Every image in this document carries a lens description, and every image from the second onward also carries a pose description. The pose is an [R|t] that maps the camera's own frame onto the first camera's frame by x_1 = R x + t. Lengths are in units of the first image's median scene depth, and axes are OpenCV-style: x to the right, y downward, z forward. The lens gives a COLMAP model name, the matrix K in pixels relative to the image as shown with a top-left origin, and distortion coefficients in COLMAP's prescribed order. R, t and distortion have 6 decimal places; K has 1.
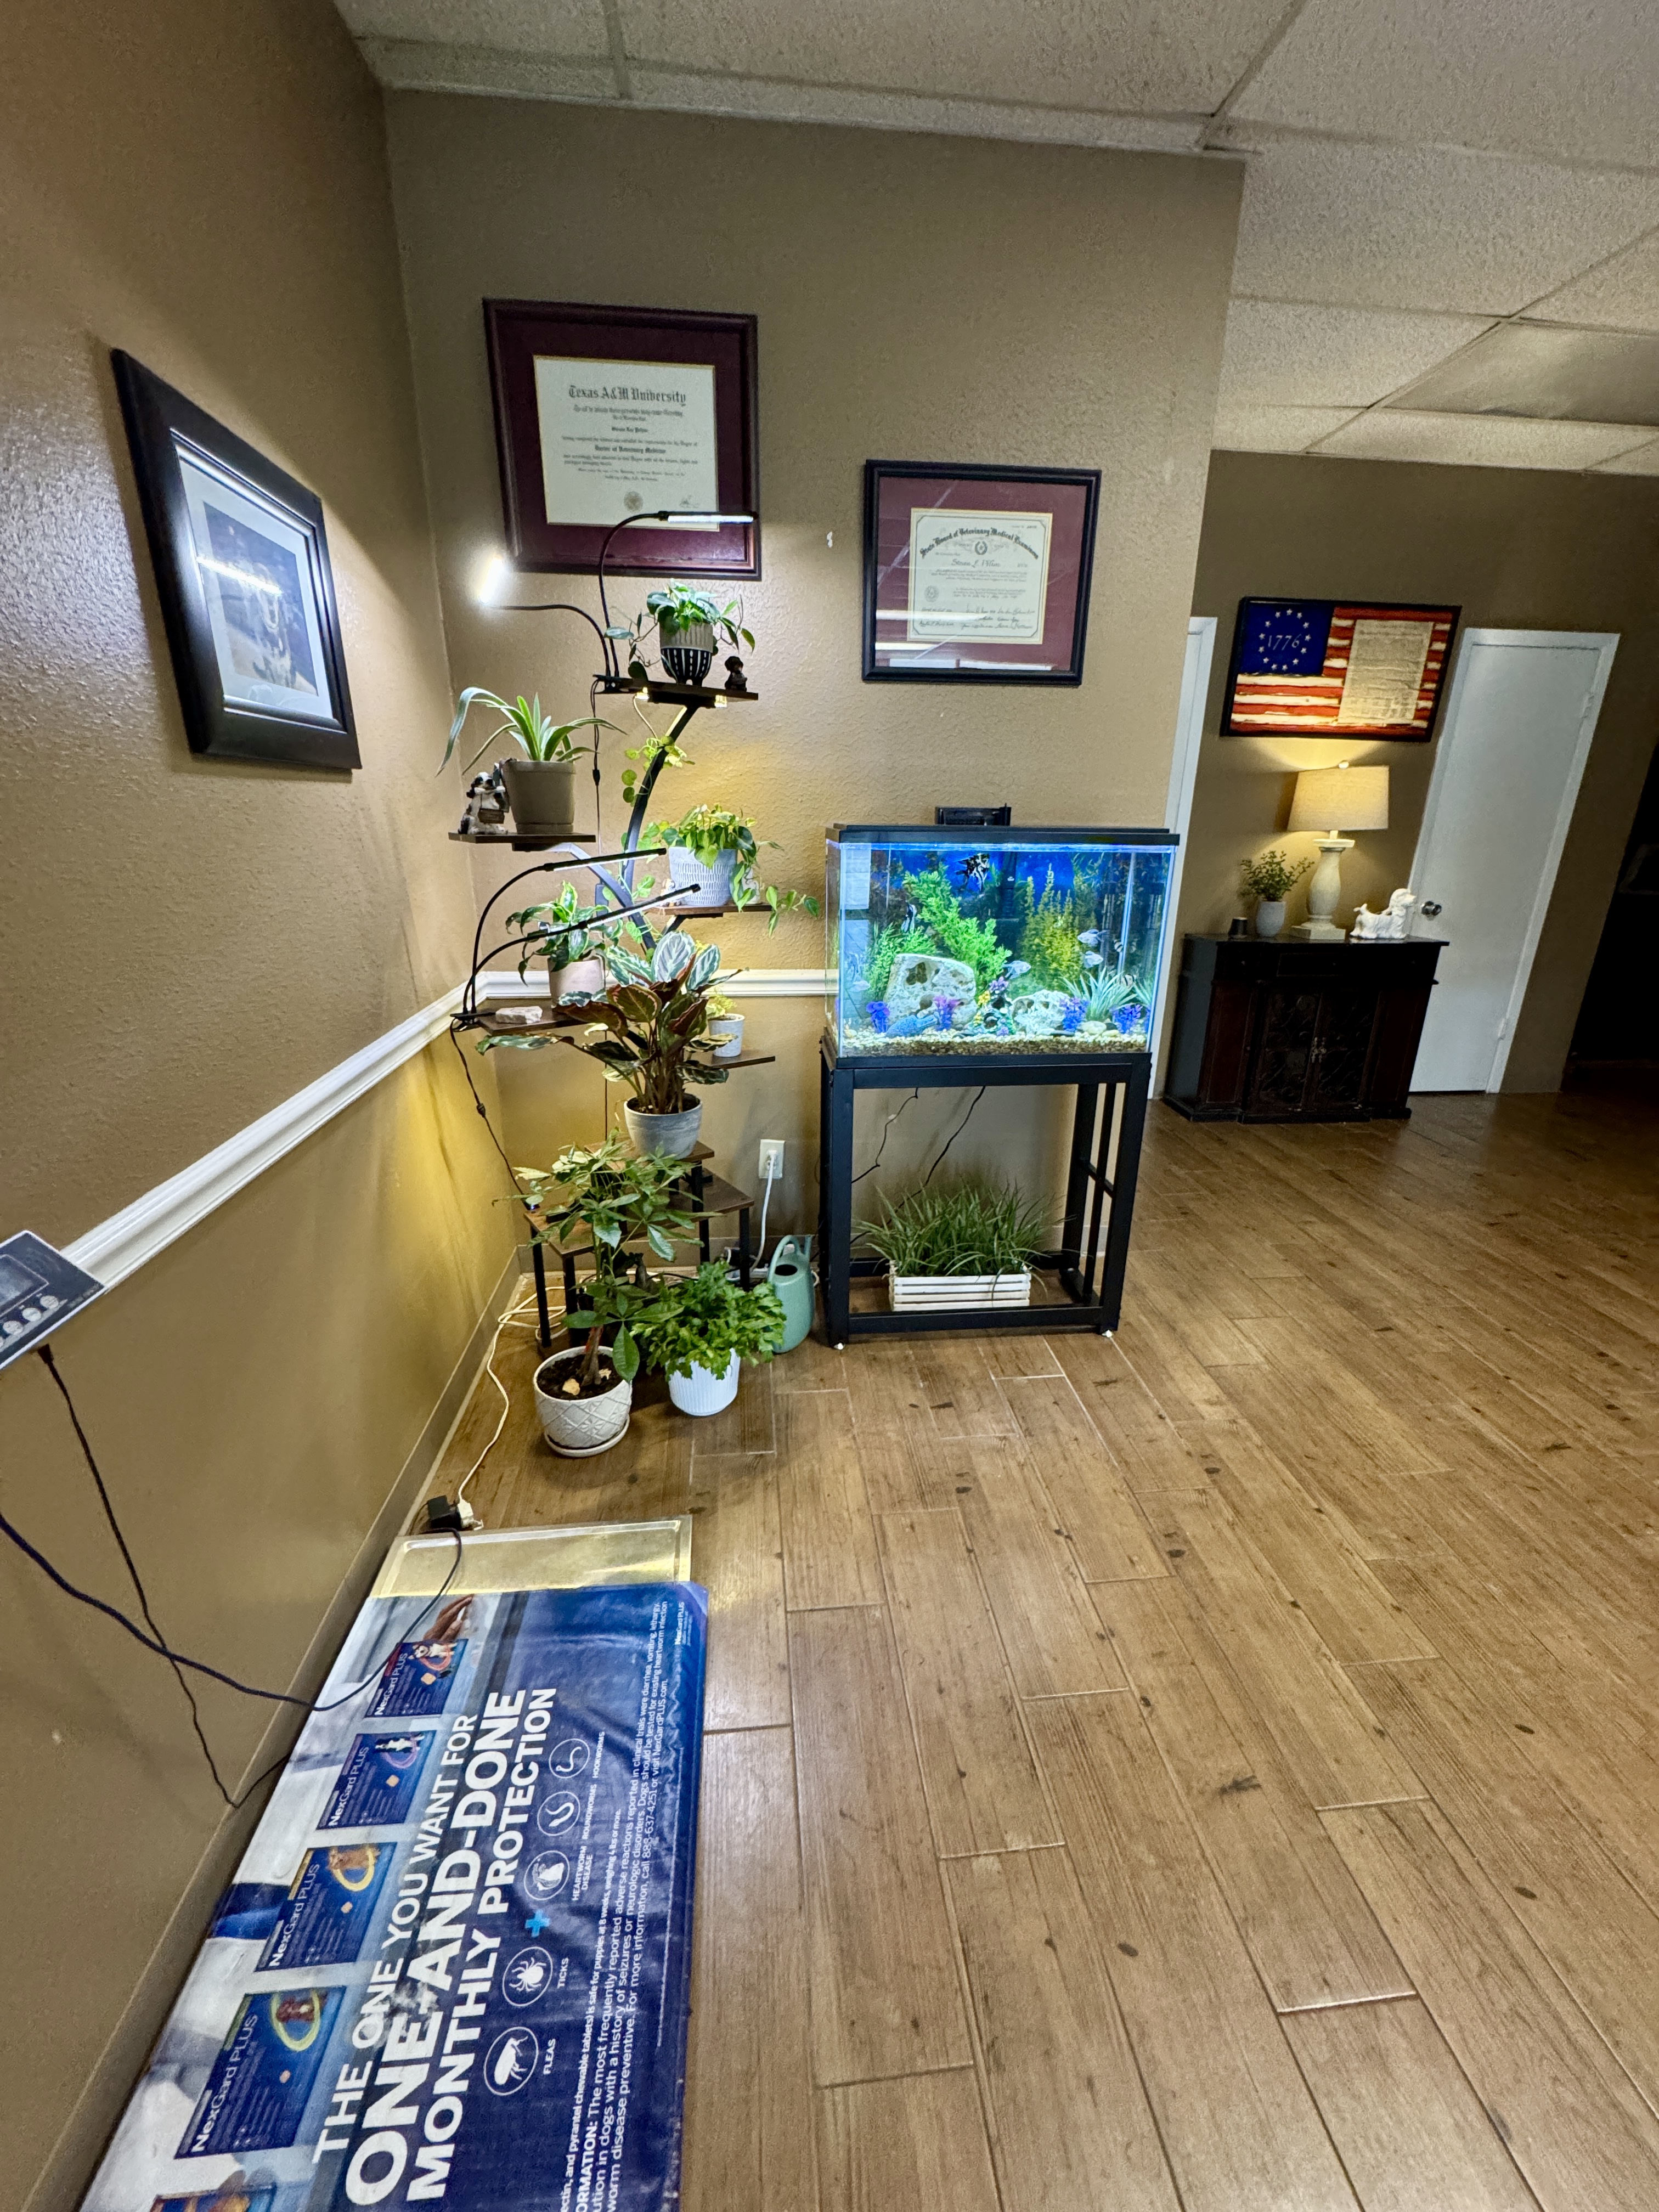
lens RADIAL K [[878.1, 0, 835.2], [0, 878.1, 1105.8], [0, 0, 1]] dist [-0.001240, -0.000102]
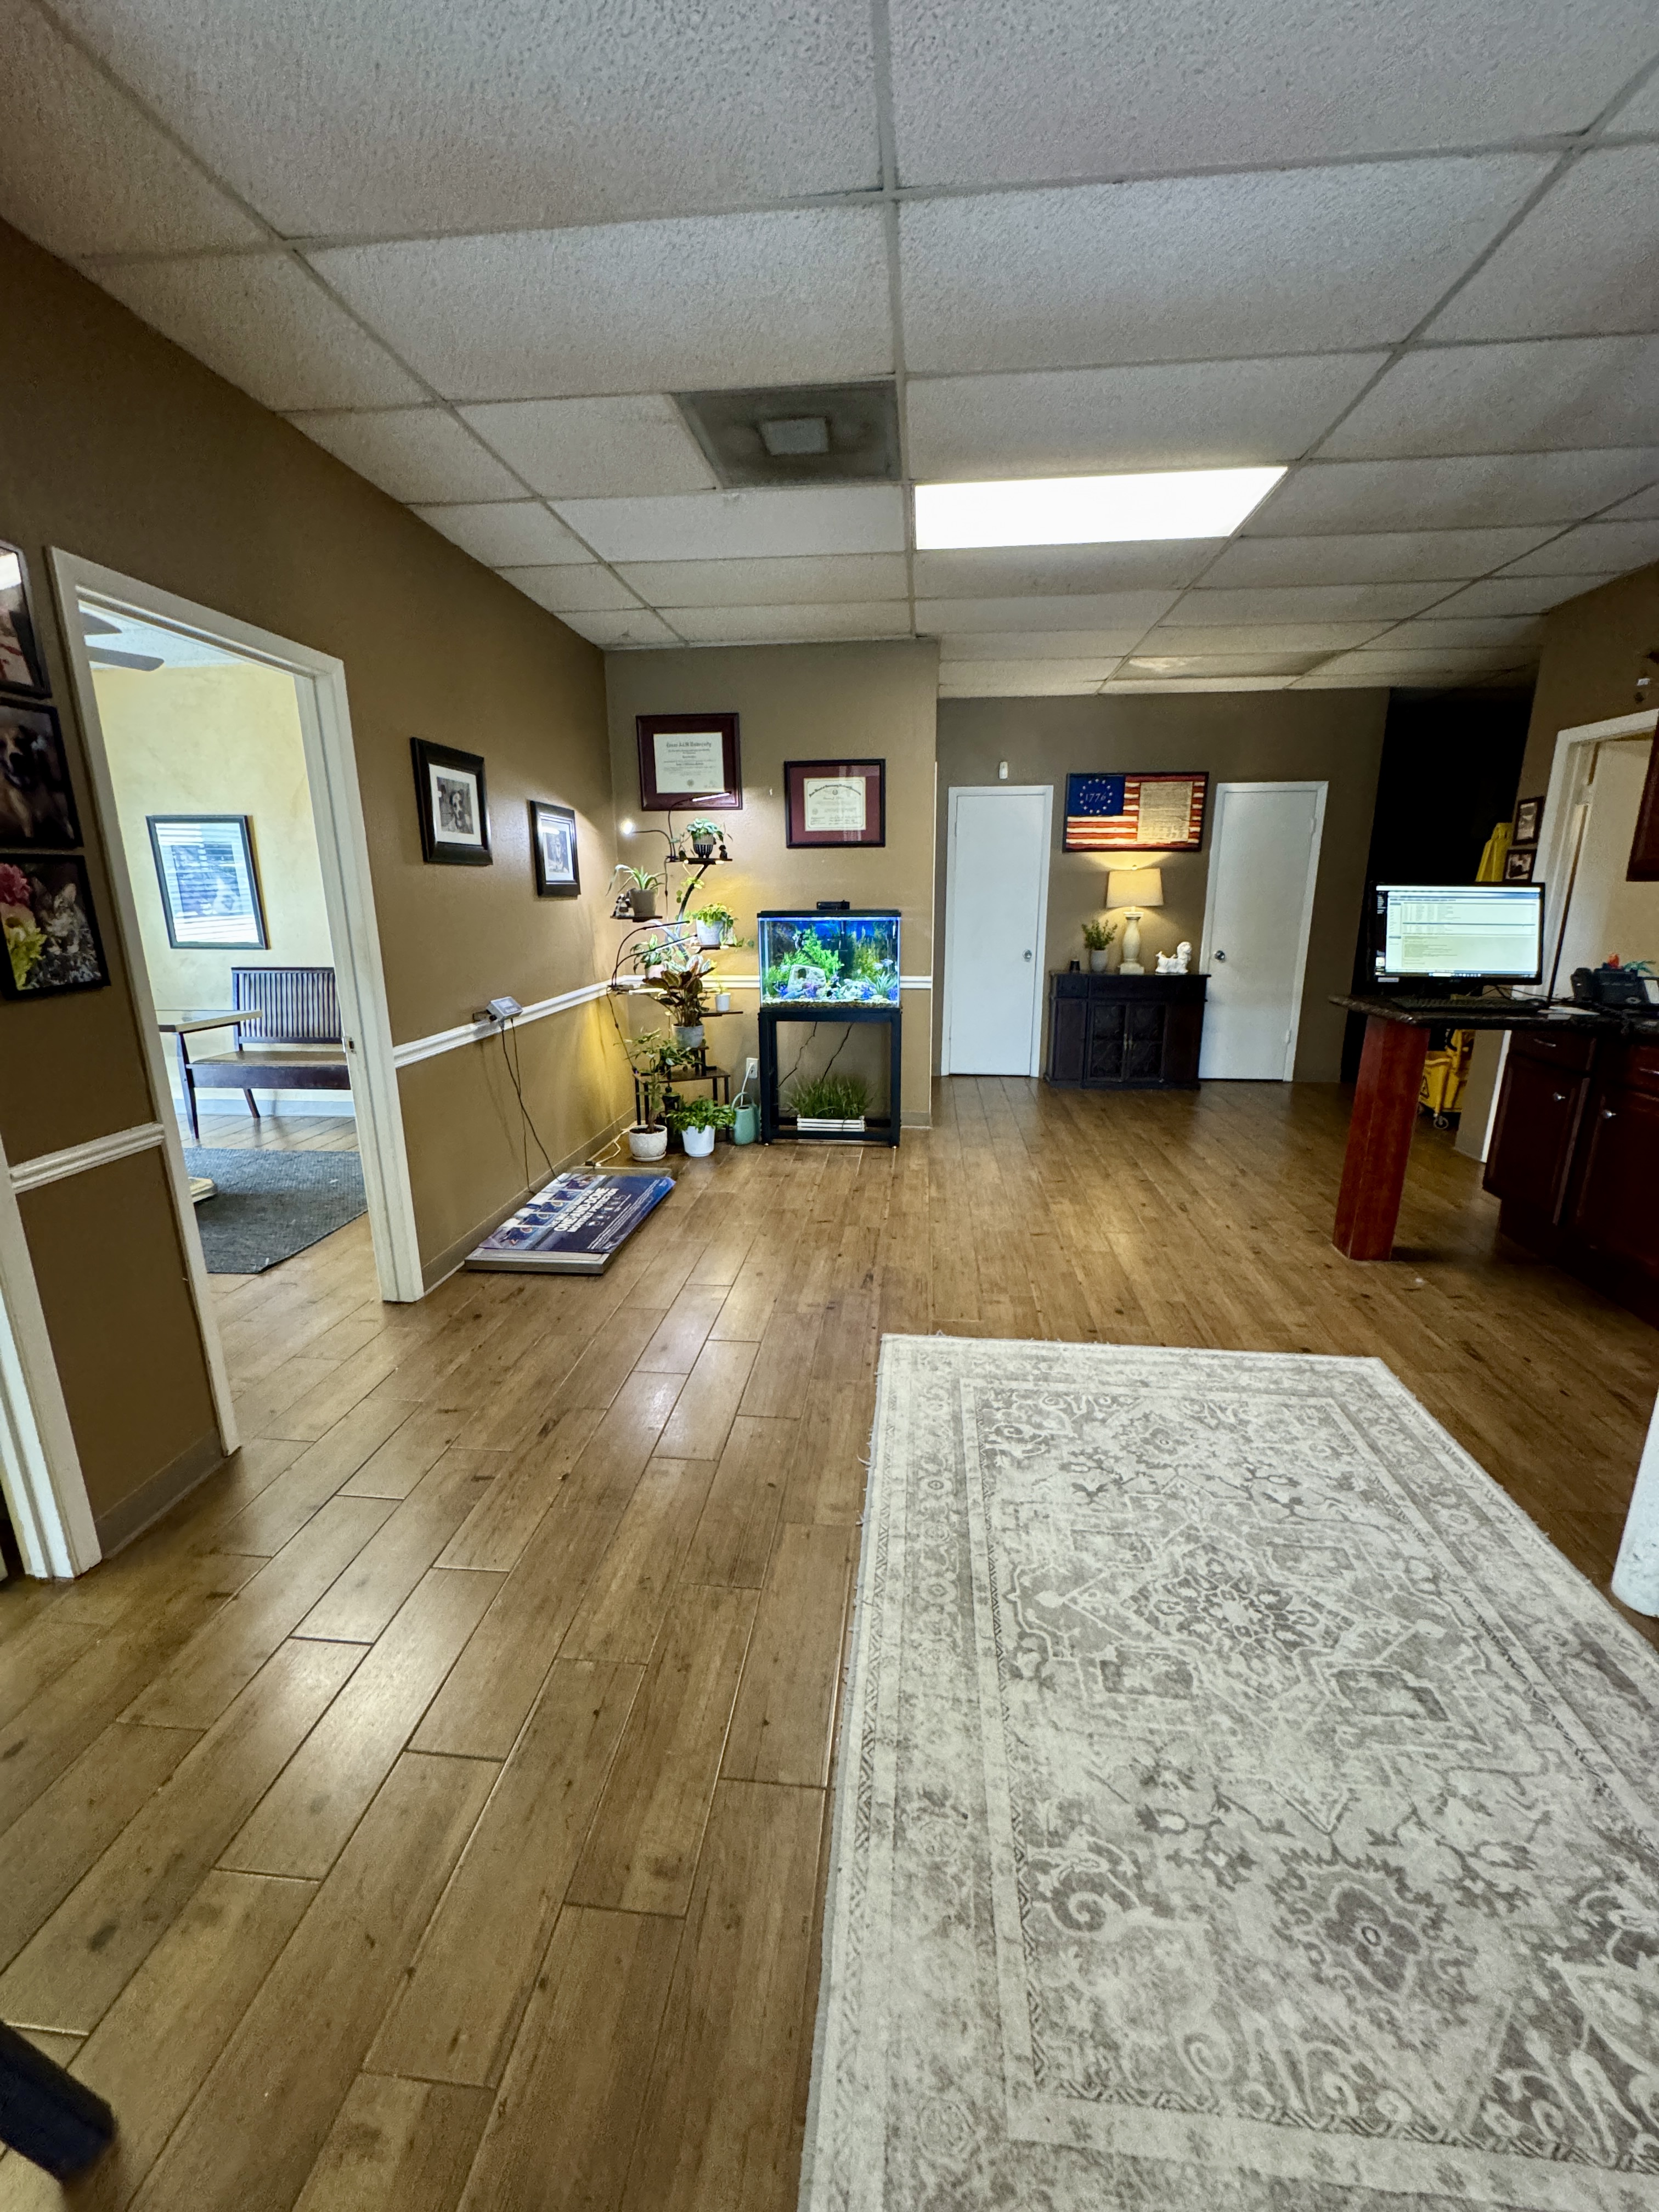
lens RADIAL K [[878.1, 0, 835.2], [0, 878.1, 1105.8], [0, 0, 1]] dist [-0.001240, -0.000102]
pose [[0.979902, 0.028979, -0.197362, 0.652810], [-0.045342, 0.995851, -0.078900, 0.373694], [0.194257, 0.086263, 0.977150, -1.201128]]
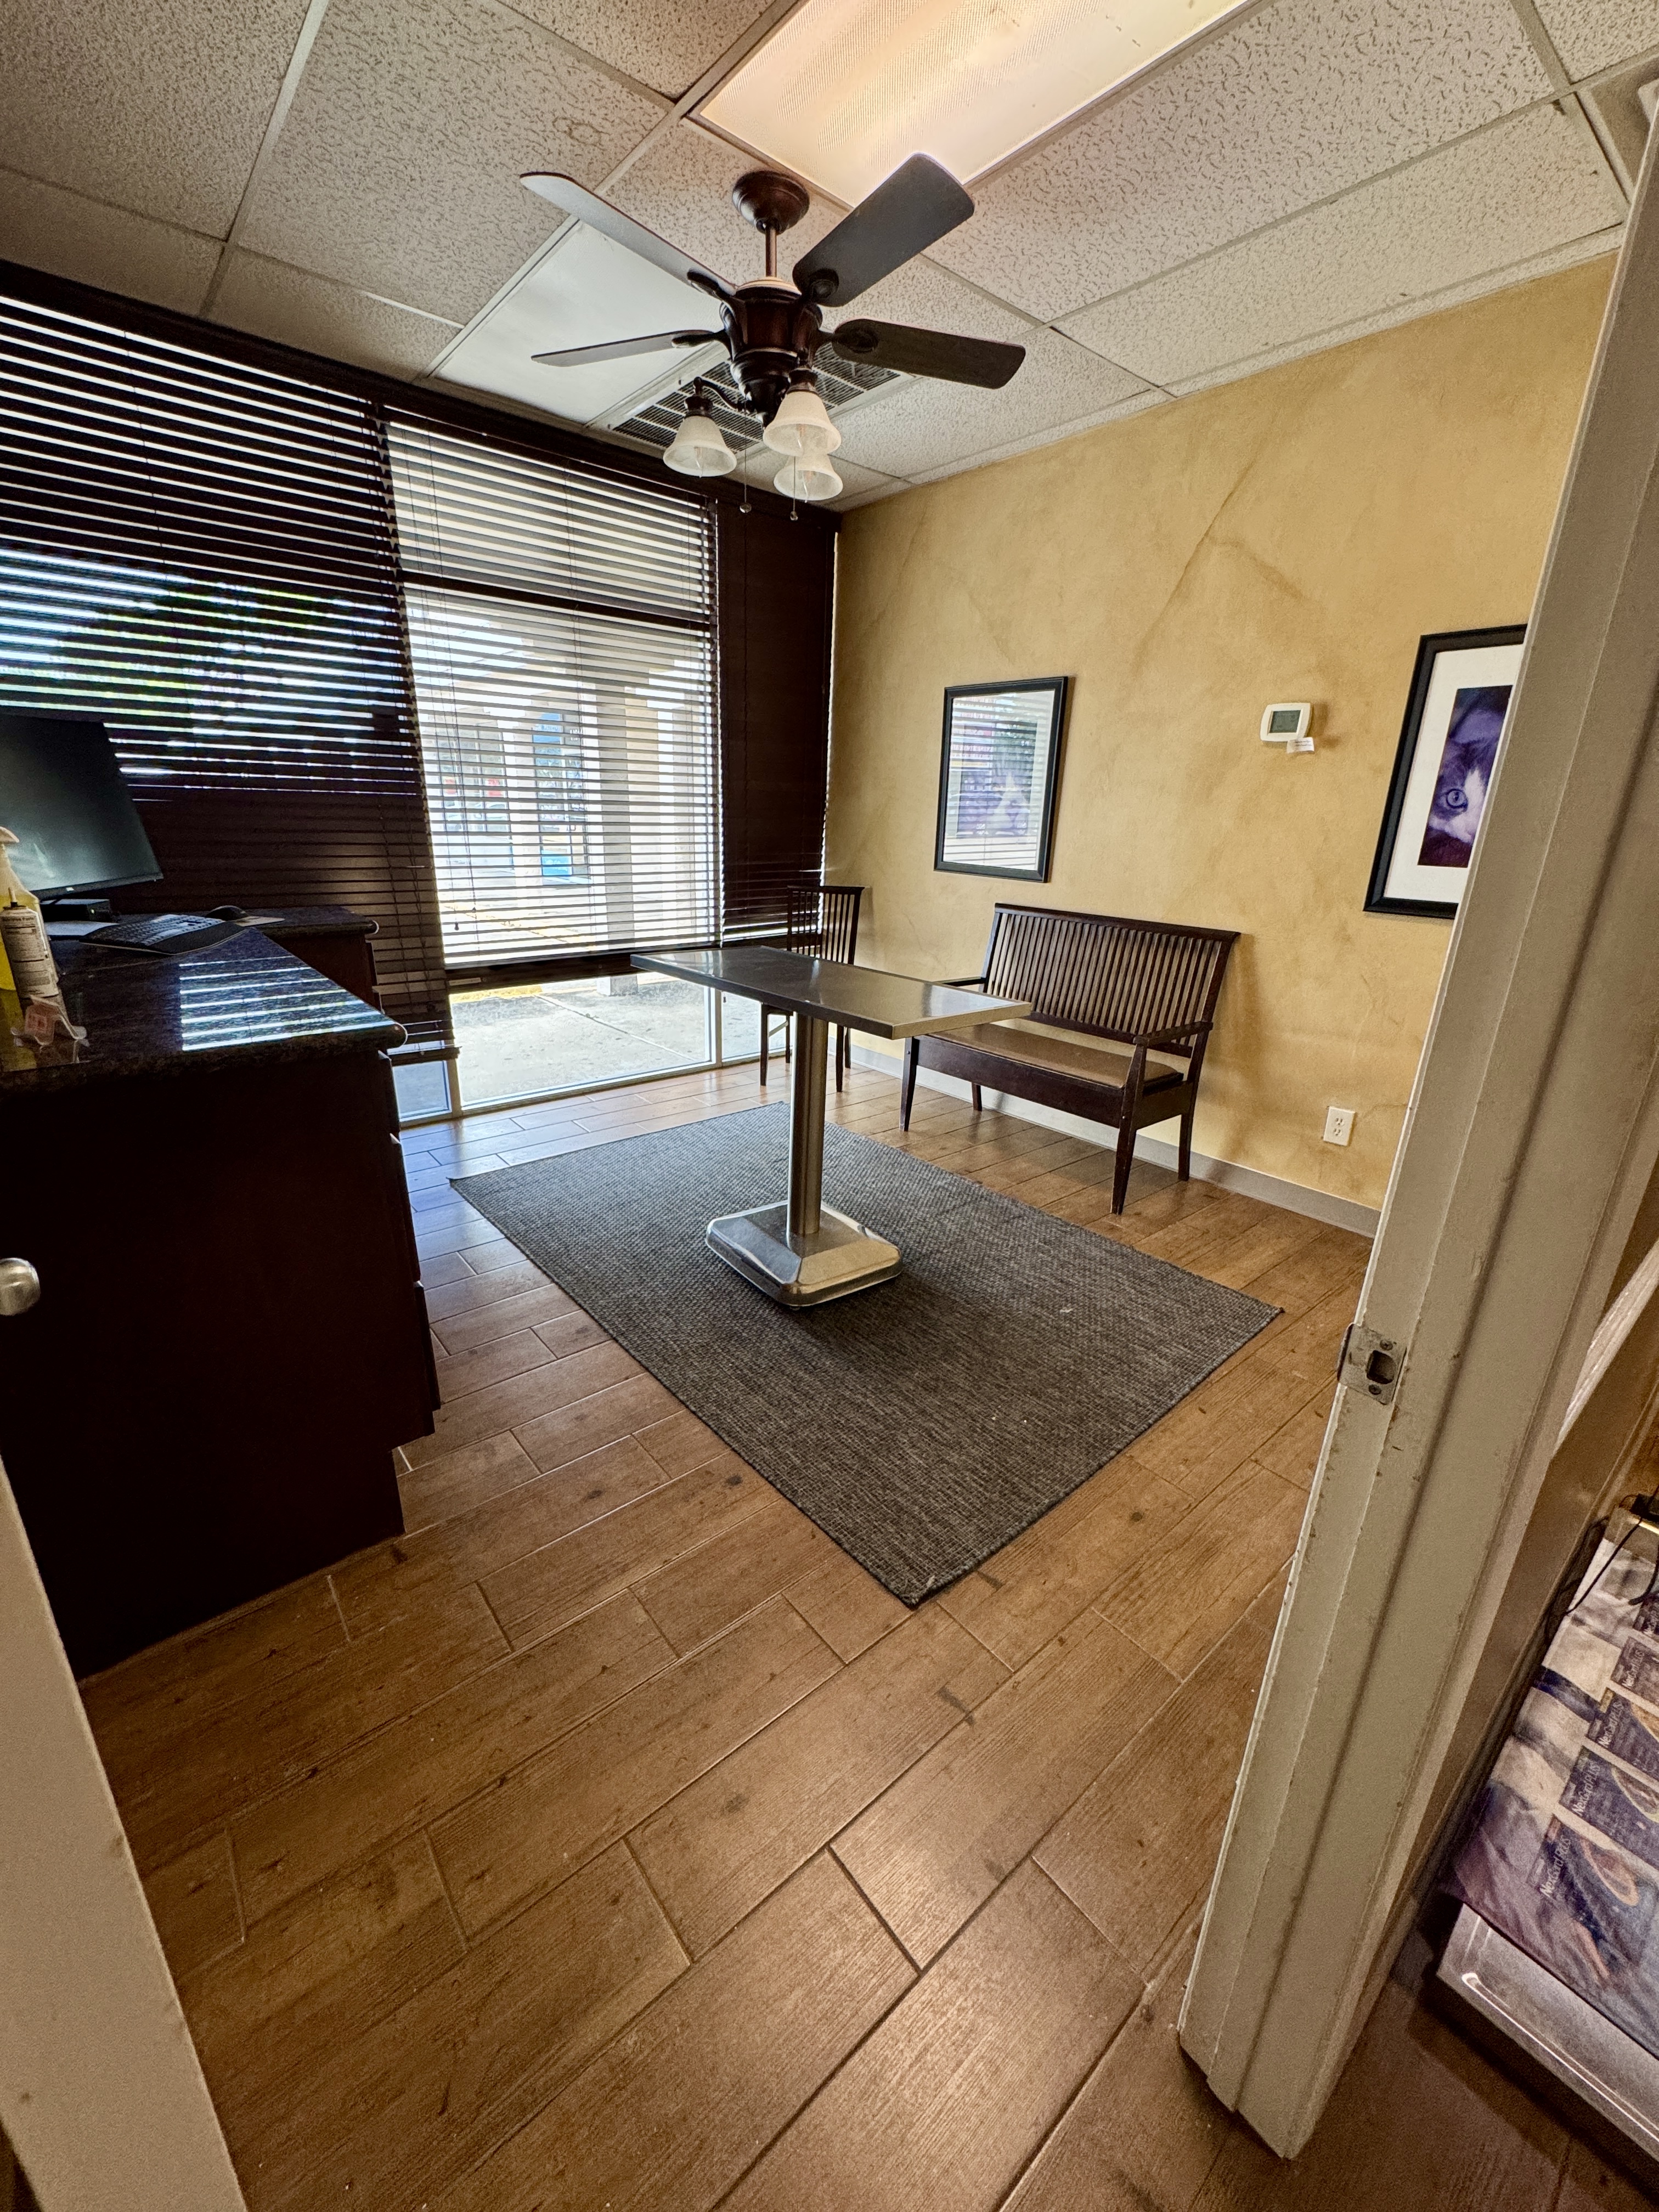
lens RADIAL K [[878.1, 0, 835.2], [0, 878.1, 1105.8], [0, 0, 1]] dist [-0.001240, -0.000102]
pose [[0.568447, 0.265597, -0.778669, -0.257277], [-0.283956, 0.951635, 0.117300, 0.127918], [0.772164, 0.154429, 0.616372, -0.384595]]
